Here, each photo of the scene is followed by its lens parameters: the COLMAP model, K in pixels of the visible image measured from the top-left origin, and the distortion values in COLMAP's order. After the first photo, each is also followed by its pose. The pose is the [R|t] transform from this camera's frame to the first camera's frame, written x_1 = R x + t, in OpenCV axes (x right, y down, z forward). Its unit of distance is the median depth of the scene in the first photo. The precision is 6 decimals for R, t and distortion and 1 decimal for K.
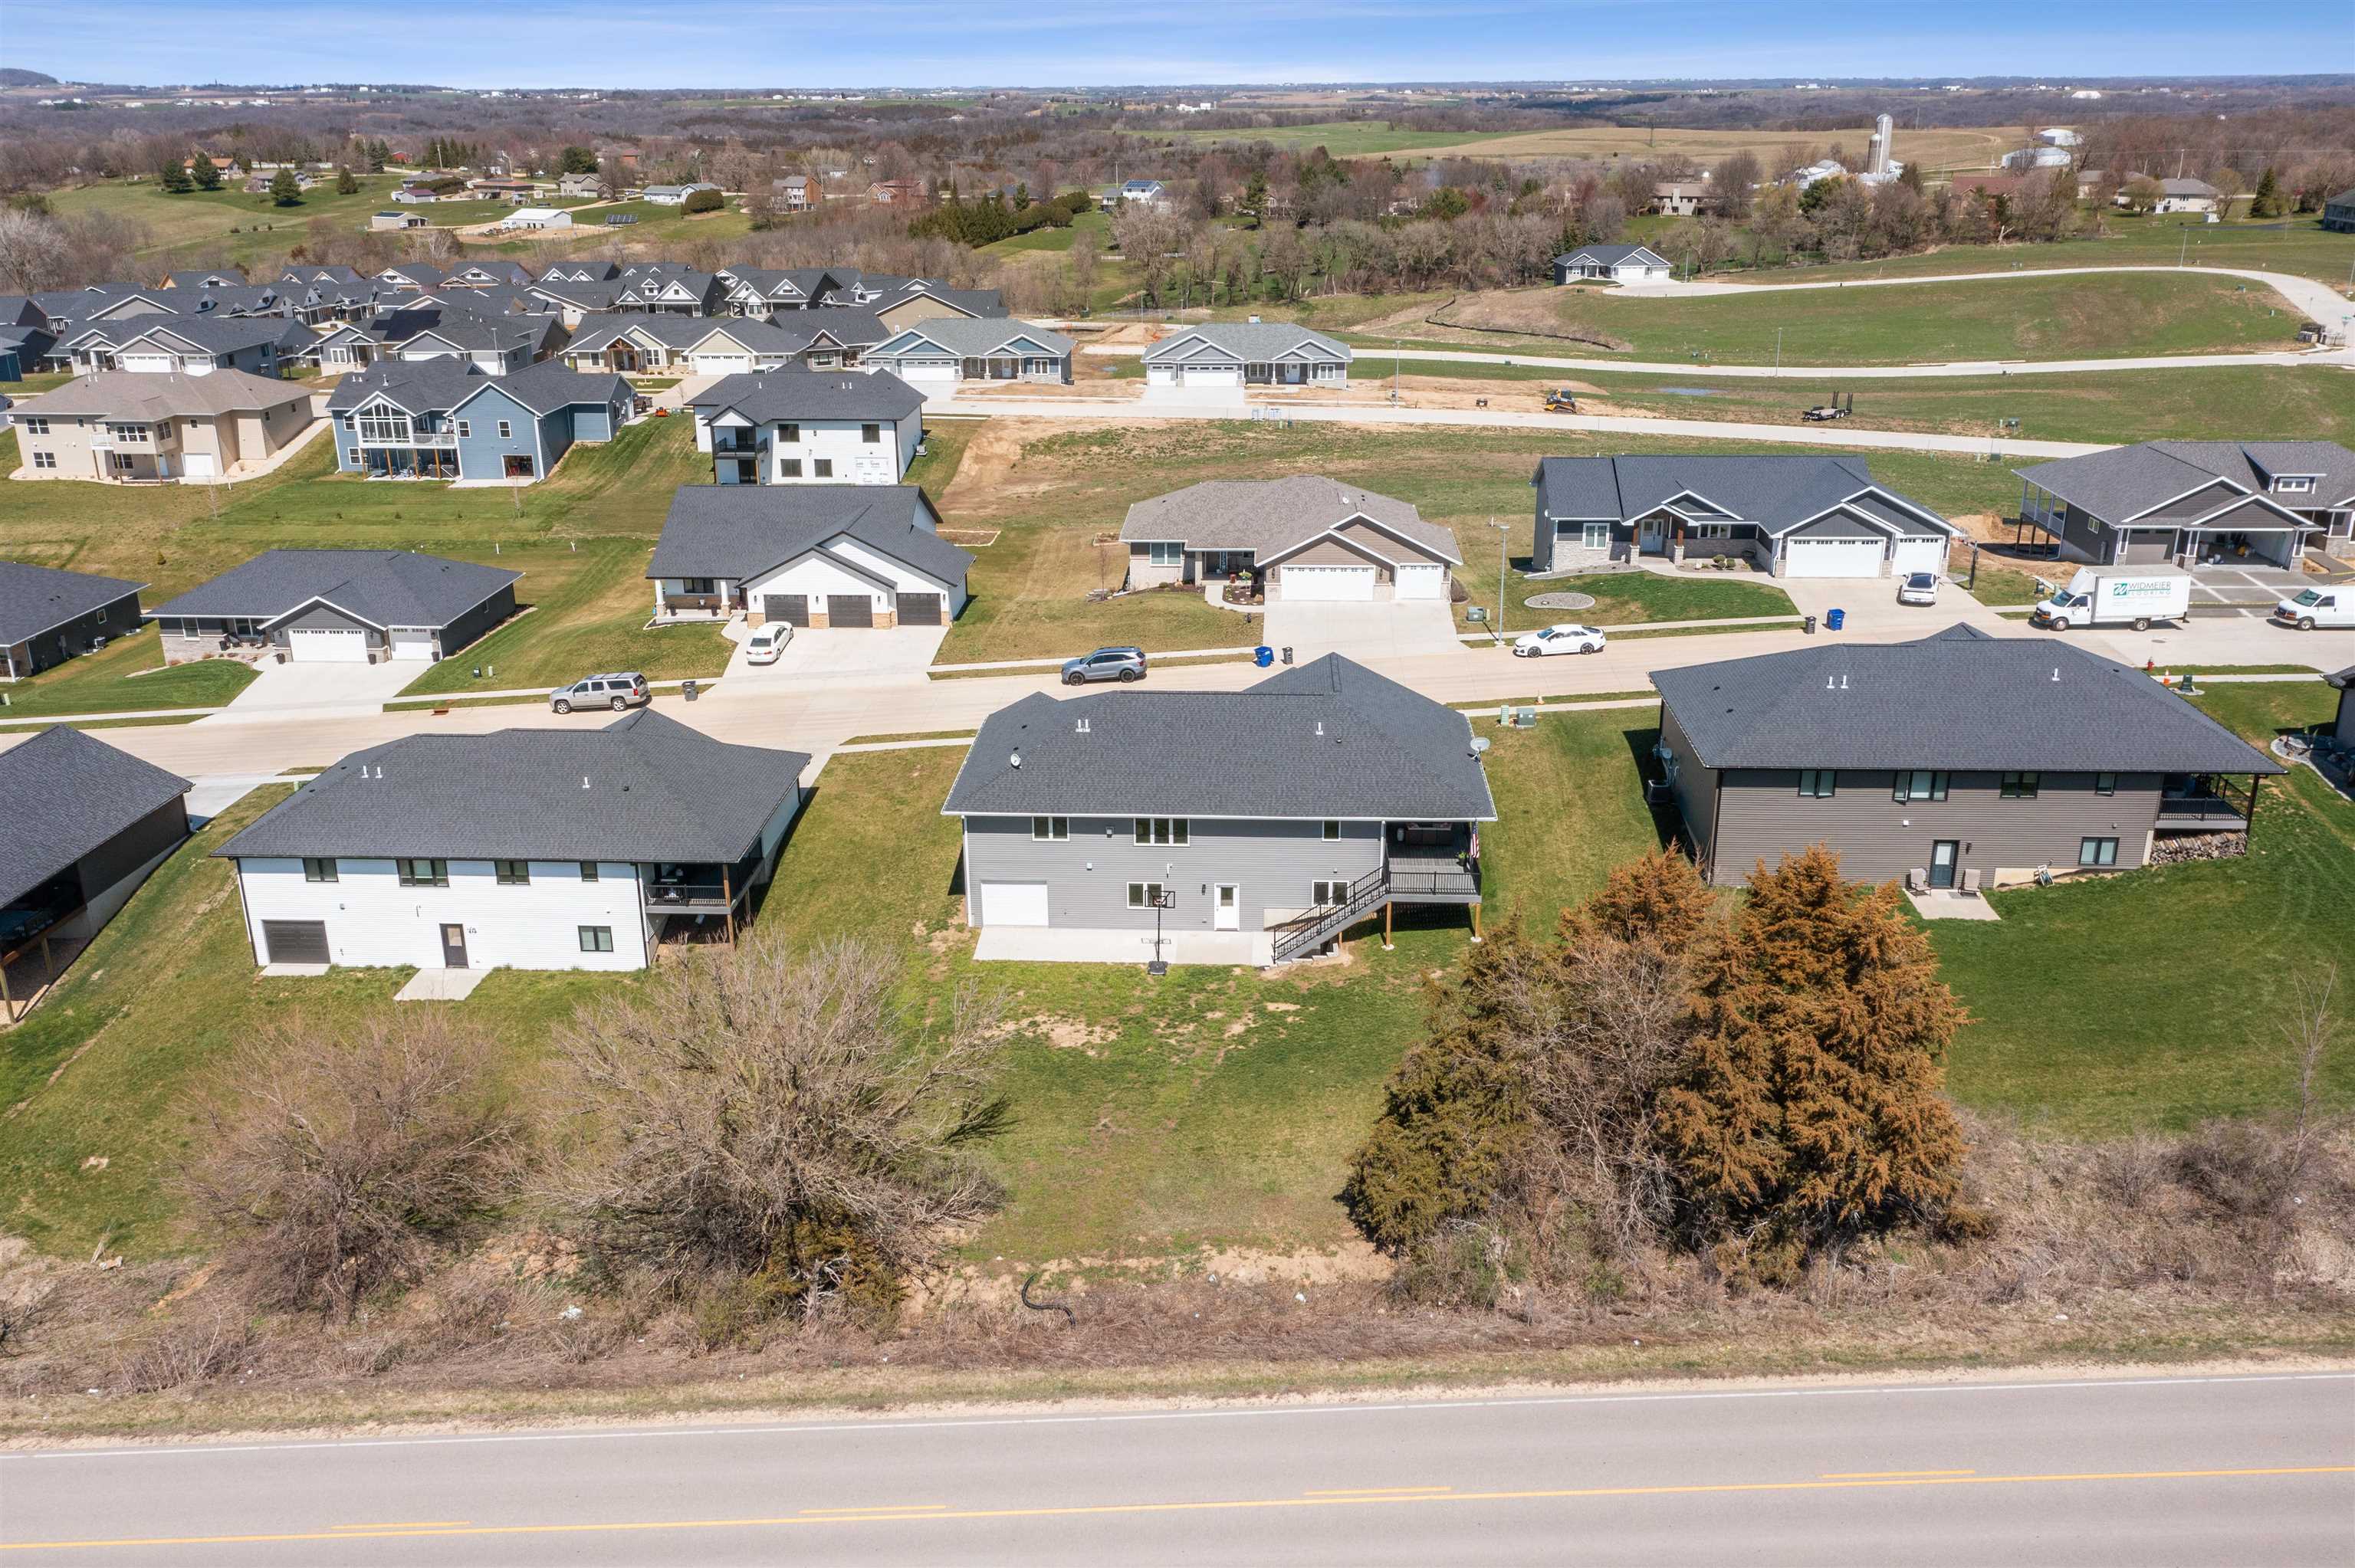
lens RADIAL K [[1914.5, 0, 1177.5], [0, 1914.5, 784.0], [0, 0, 1]] dist [0.003079, 0.004316]
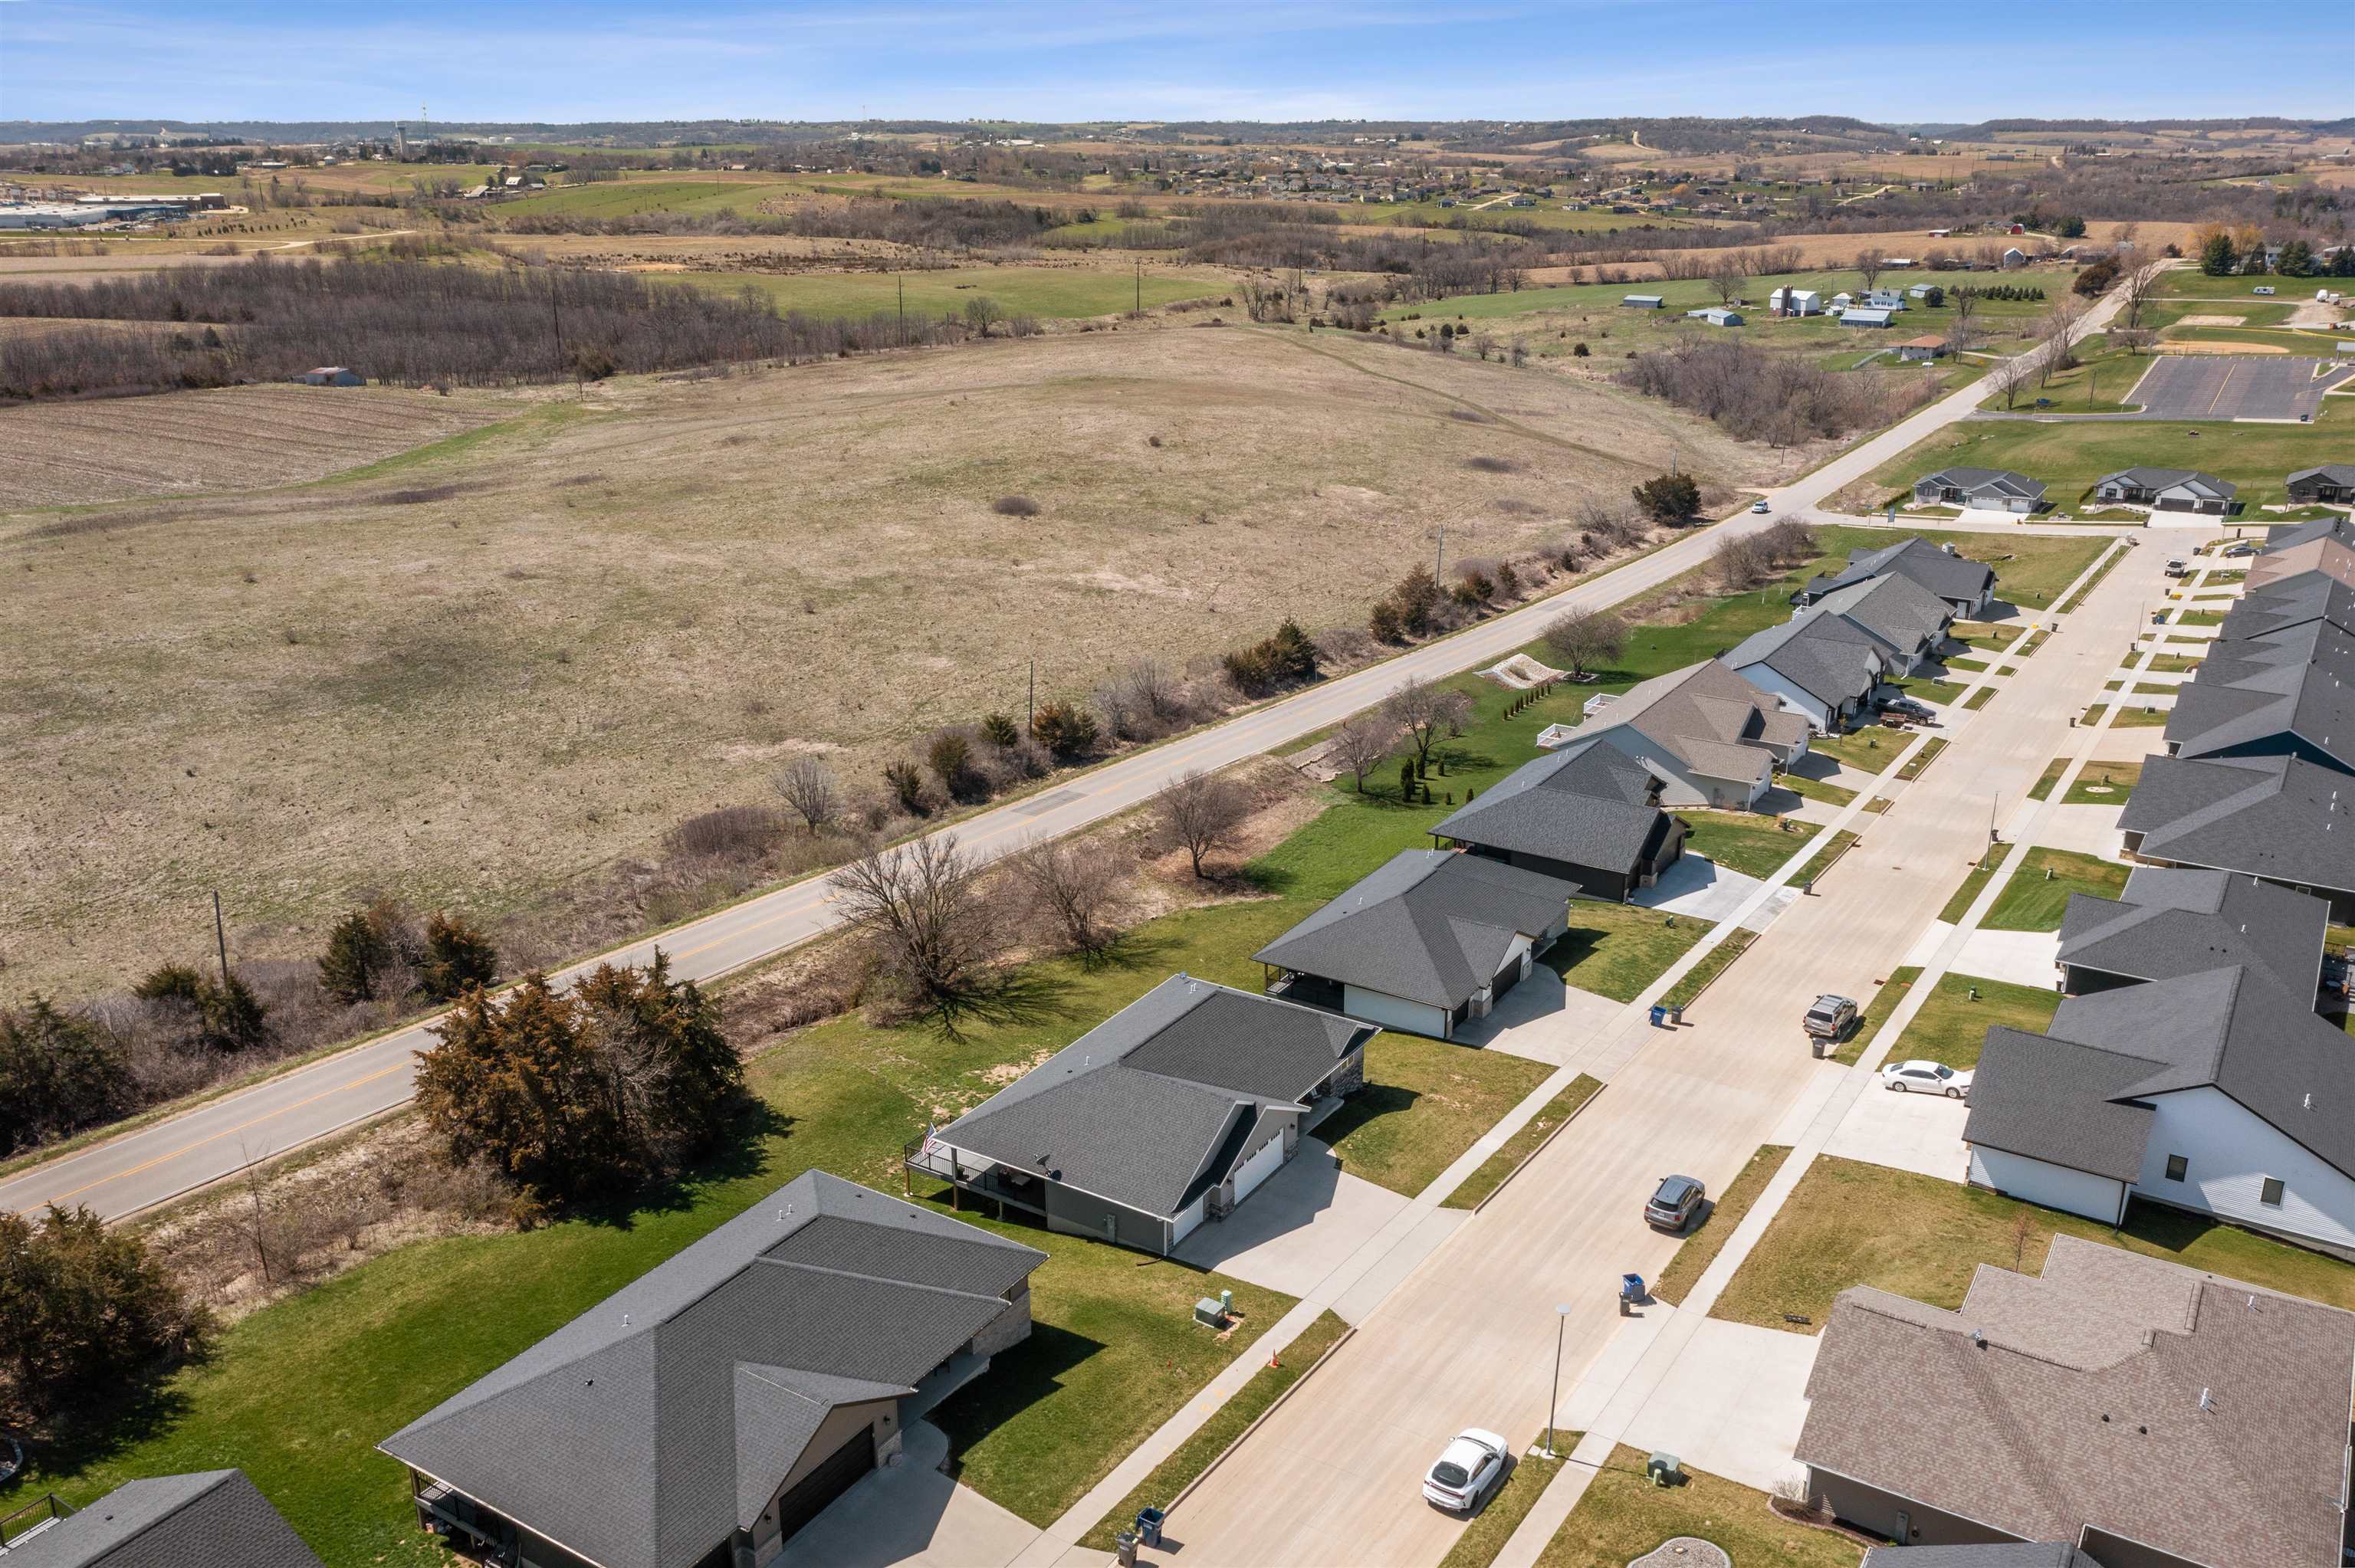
lens RADIAL K [[1914.5, 0, 1177.5], [0, 1914.5, 784.0], [0, 0, 1]] dist [0.003079, 0.004316]
pose [[-0.486188, 0.287417, -0.825235, 1.066402], [-0.304858, 0.829243, 0.468421, -0.806371], [0.818952, 0.479320, -0.315547, 1.456819]]
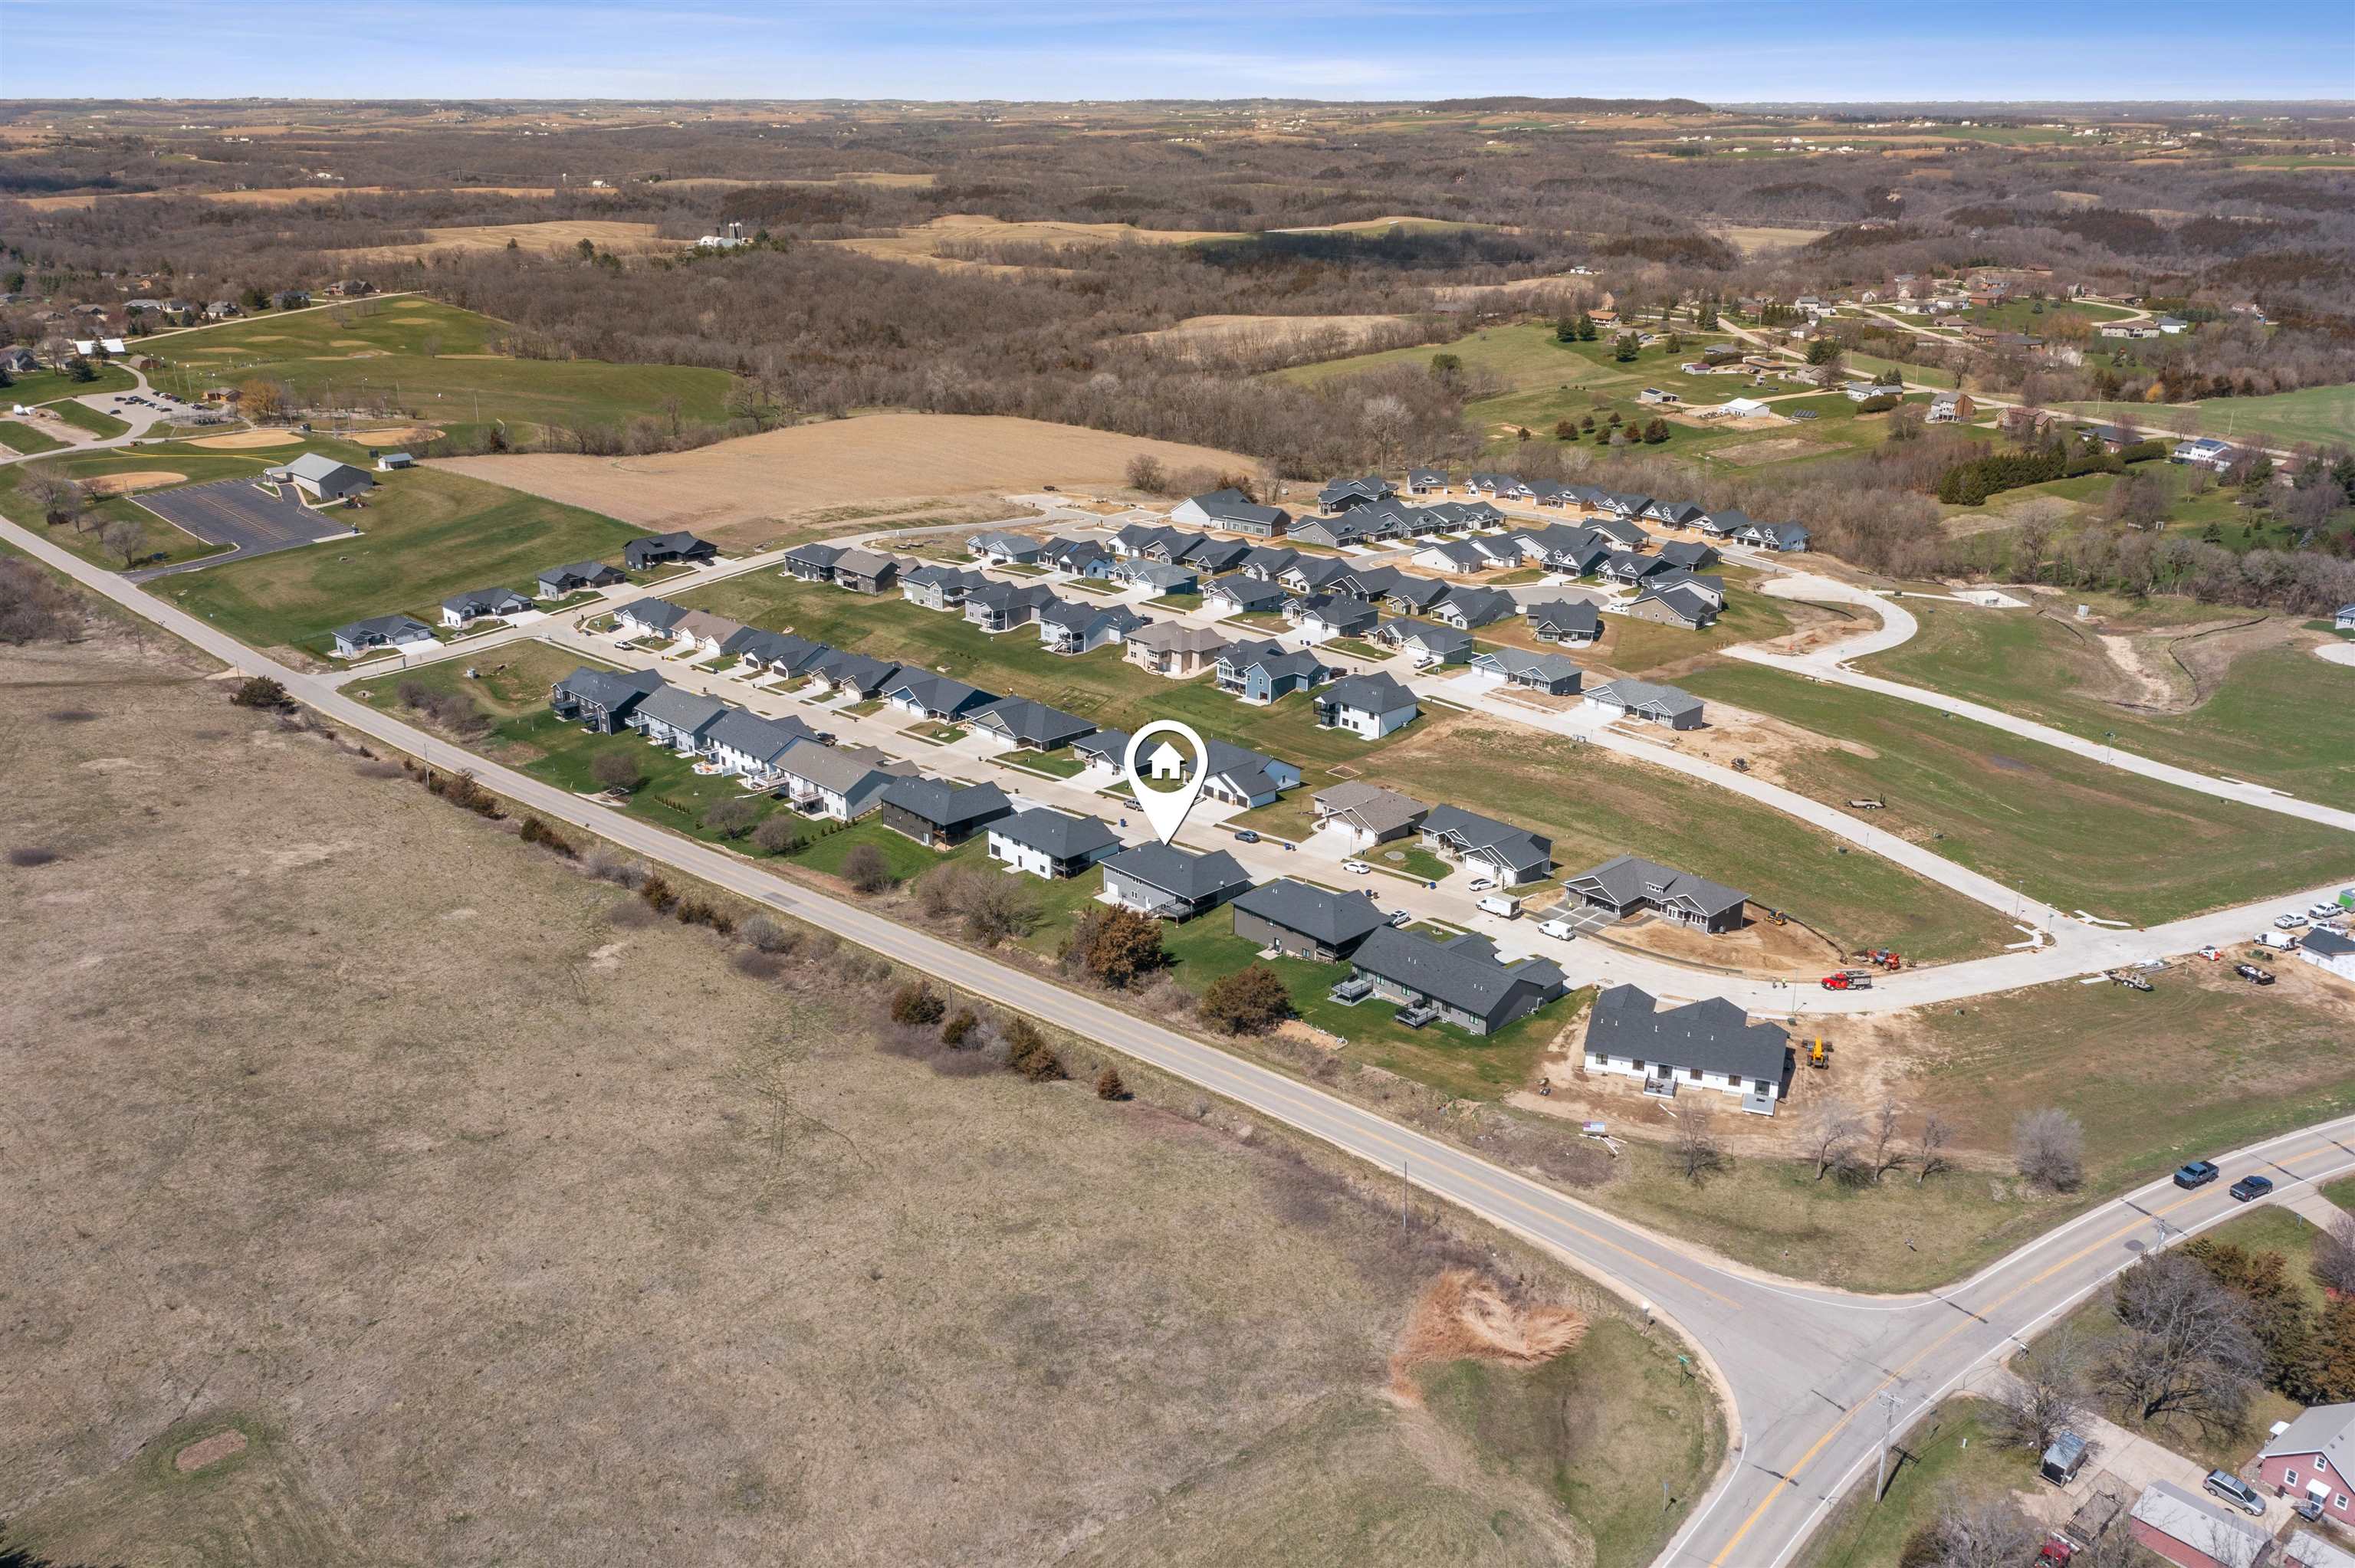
lens RADIAL K [[1914.5, 0, 1177.5], [0, 1914.5, 784.0], [0, 0, 1]] dist [0.003079, 0.004316]
pose [[0.713704, 0.239552, -0.658210, 2.767699], [-0.238446, 0.966667, 0.093264, -0.590524], [0.658612, 0.090384, 0.747035, -2.033645]]
